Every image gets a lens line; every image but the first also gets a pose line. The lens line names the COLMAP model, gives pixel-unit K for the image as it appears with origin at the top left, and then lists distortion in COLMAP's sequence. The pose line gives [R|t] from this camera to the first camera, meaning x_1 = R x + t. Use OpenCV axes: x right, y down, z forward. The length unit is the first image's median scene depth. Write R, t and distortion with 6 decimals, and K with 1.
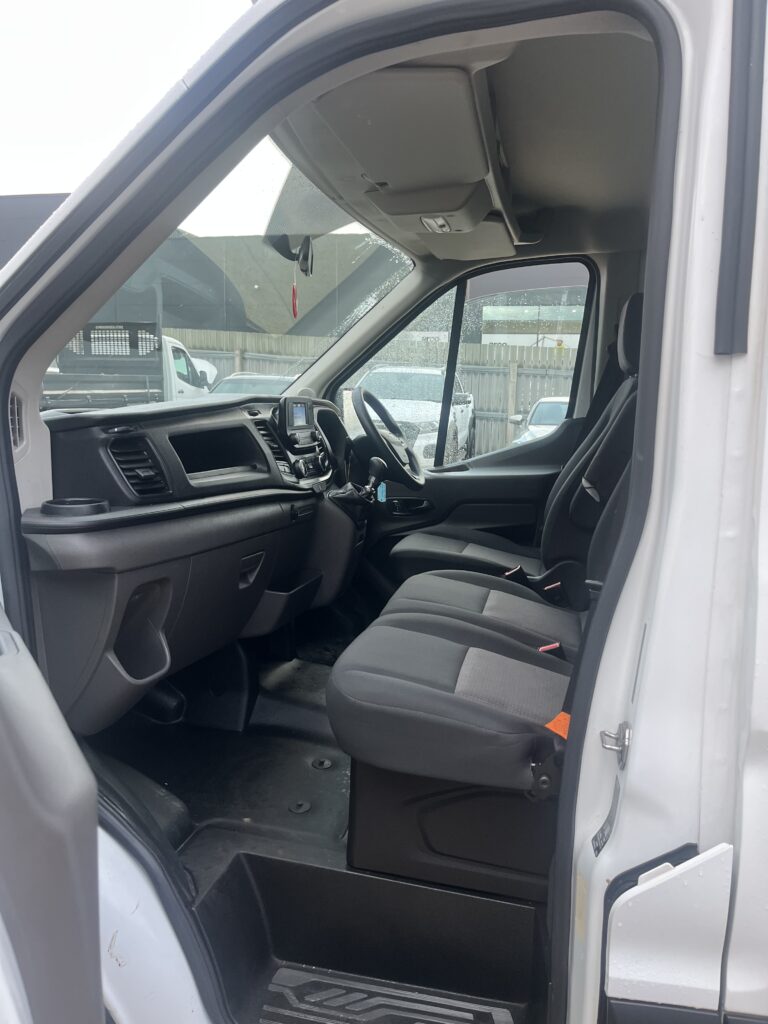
lens RADIAL K [[772.6, 0, 384.8], [0, 772.6, 513.2], [0, 0, 1]] dist [0.028691, -0.051692]
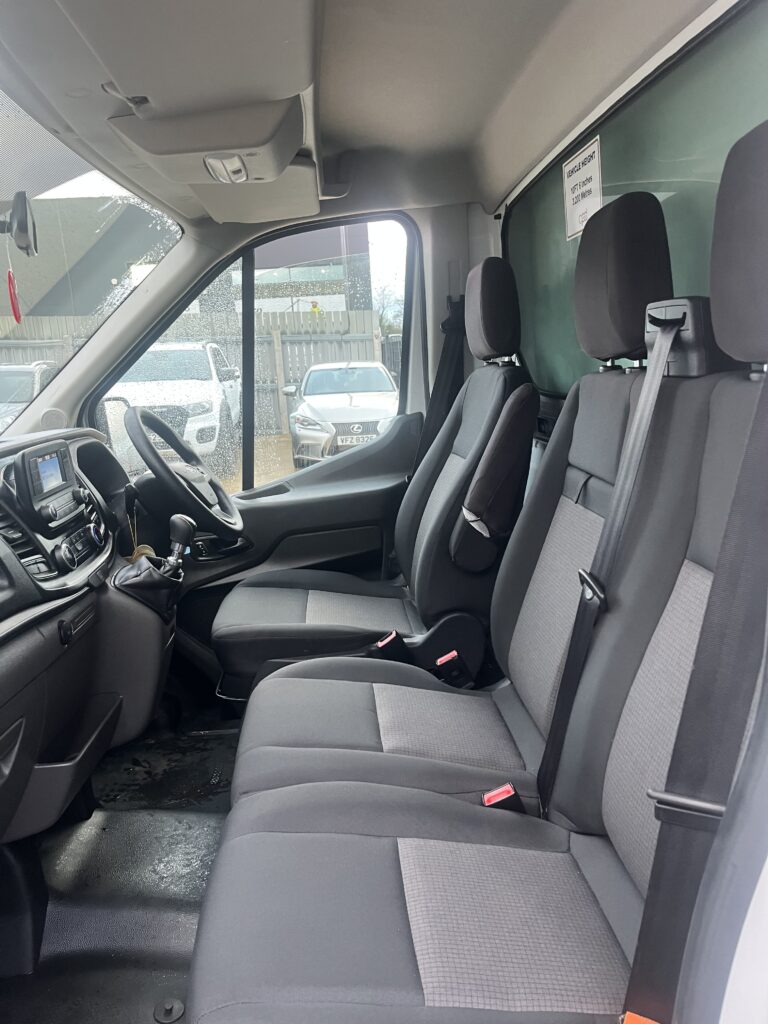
lens RADIAL K [[772.6, 0, 386.7], [0, 772.6, 511.7], [0, 0, 1]] dist [0.028691, -0.051692]
pose [[0.949630, -0.139367, 0.280678, -0.025359], [0.127396, 0.990002, 0.060546, -0.084849], [-0.286310, -0.021739, 0.957890, 0.256657]]
